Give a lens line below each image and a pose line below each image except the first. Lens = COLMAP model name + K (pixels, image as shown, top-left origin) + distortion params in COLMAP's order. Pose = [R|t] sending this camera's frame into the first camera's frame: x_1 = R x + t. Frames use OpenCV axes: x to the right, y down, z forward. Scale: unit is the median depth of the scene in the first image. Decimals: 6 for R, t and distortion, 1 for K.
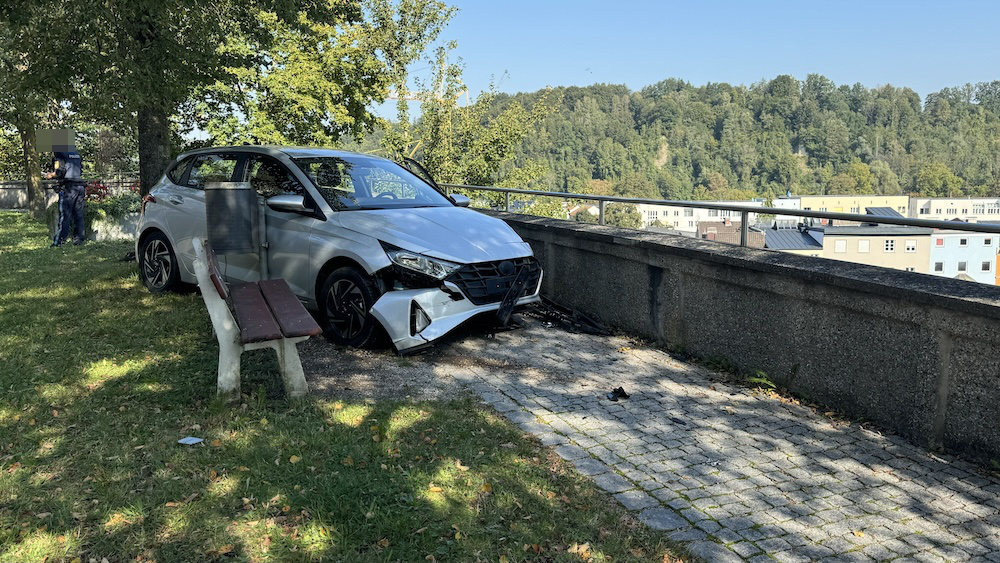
lens RADIAL K [[833.7, 0, 501.0], [0, 833.7, 283.3], [0, 0, 1]] dist [0.067083, -0.003285]
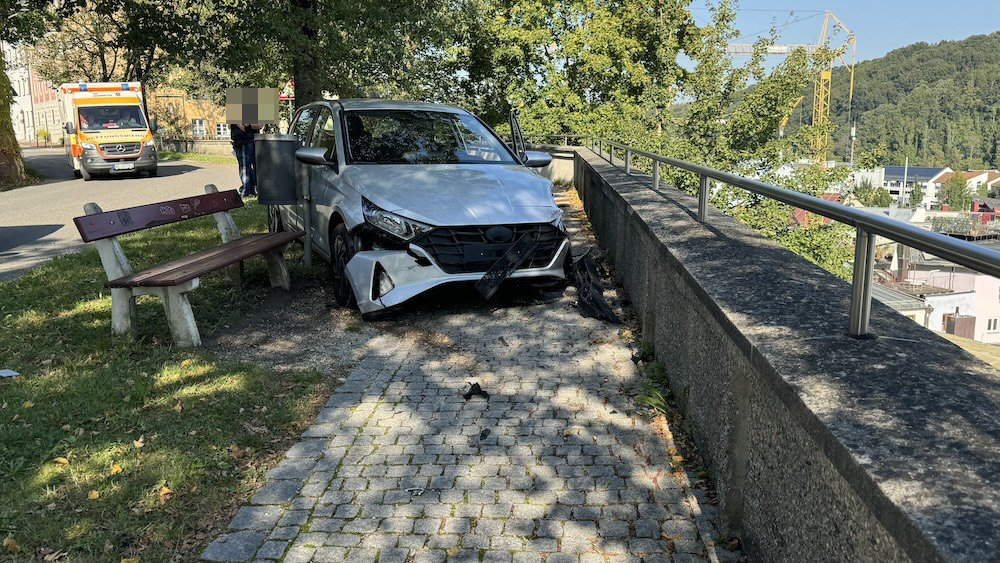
lens RADIAL K [[833.7, 0, 501.9], [0, 833.7, 279.8], [0, 0, 1]] dist [0.067083, -0.003285]
pose [[0.894410, 0.086791, -0.438746, 0.422191], [-0.069337, 0.996038, 0.055684, -0.020749], [0.441841, -0.019383, 0.896884, 0.217927]]
